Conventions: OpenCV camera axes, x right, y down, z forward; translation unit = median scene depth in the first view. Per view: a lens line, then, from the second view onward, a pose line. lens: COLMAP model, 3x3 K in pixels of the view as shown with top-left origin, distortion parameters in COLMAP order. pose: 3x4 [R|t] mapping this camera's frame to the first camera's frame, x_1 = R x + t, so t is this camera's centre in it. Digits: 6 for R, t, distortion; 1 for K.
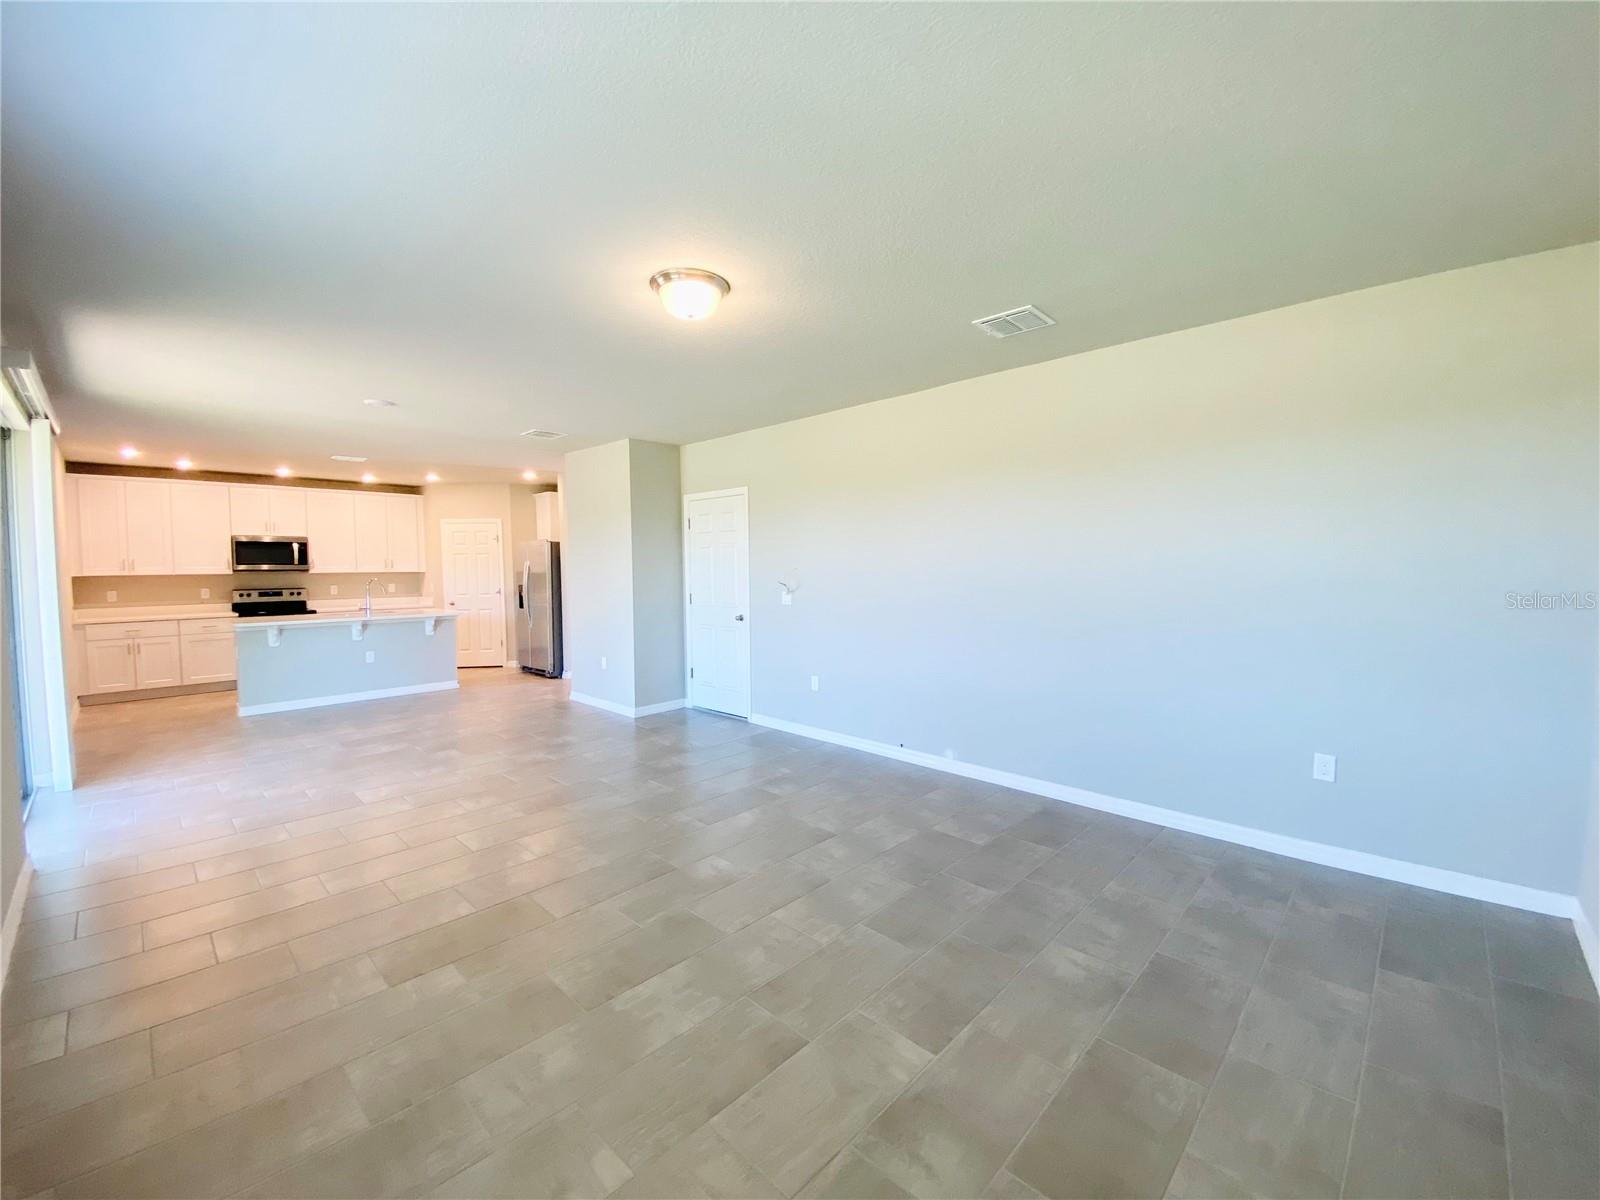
lens RADIAL K [[649.7, 0, 805.1], [0, 649.7, 602.0], [0, 0, 1]] dist [-0.014724, -0.006454]
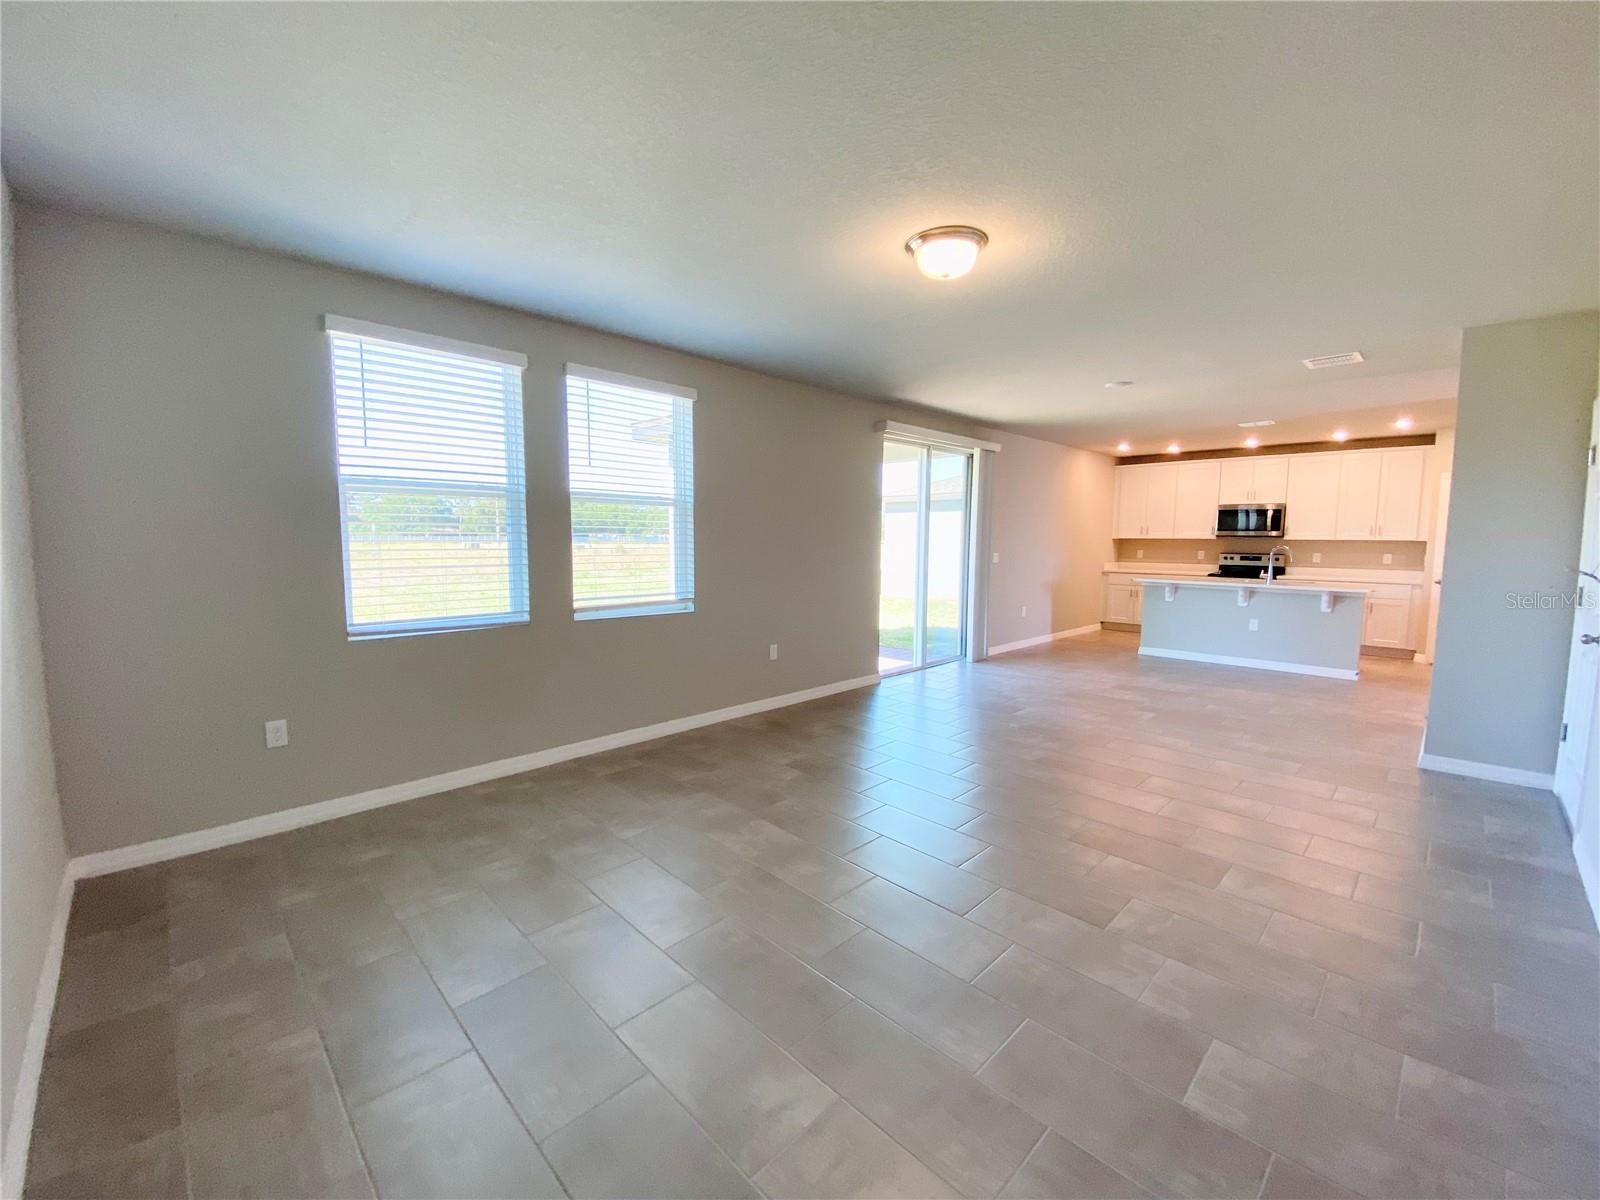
lens RADIAL K [[662.1, 0, 800.0], [0, 662.1, 600.0], [0, 0, 1]] dist [0.021919, -0.021954]
pose [[-0.050360, 0.104848, -0.993212, 0.340521], [-0.057382, 0.992528, 0.107685, -0.021114], [0.997081, 0.062415, -0.043967, 0.318650]]
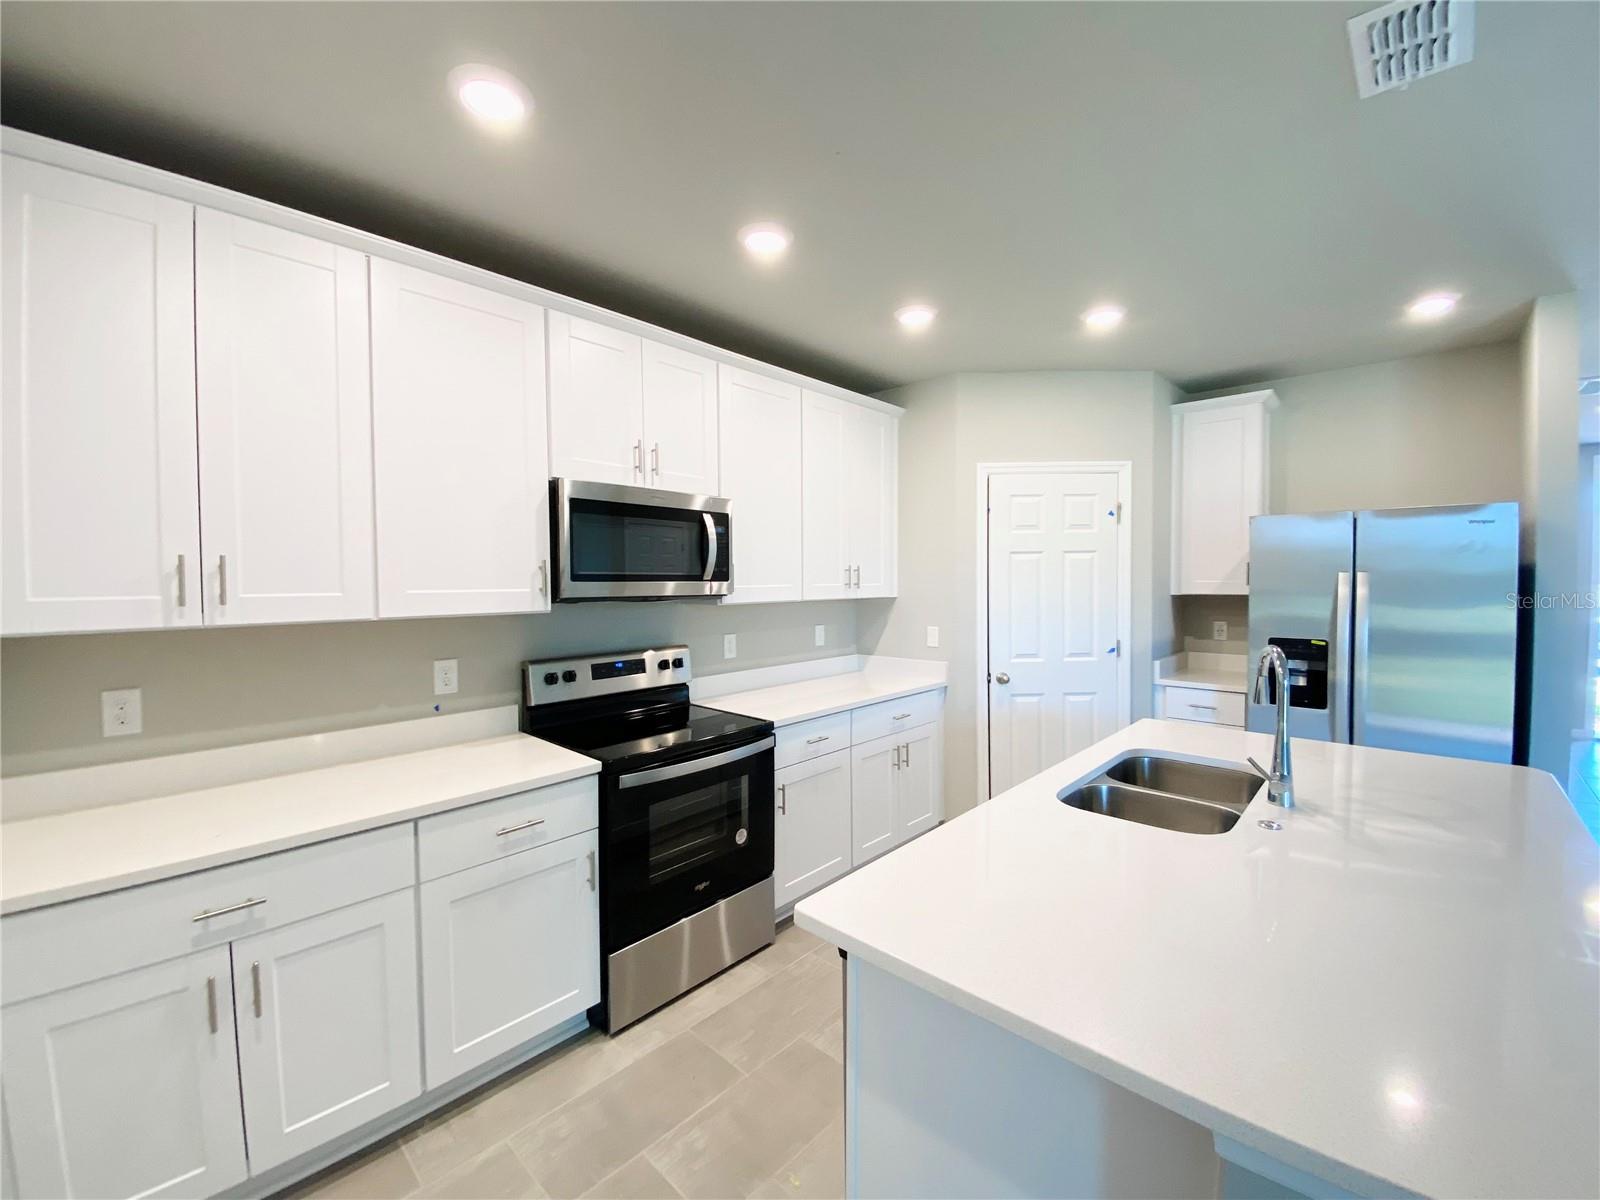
lens RADIAL K [[649.7, 0, 805.1], [0, 649.7, 602.0], [0, 0, 1]] dist [-0.014724, -0.006454]
pose [[0.999980, 0.005933, -0.002089, -0.785363], [-0.005958, 0.999906, -0.012324, -0.045574], [0.002016, 0.012337, 0.999922, 0.713051]]
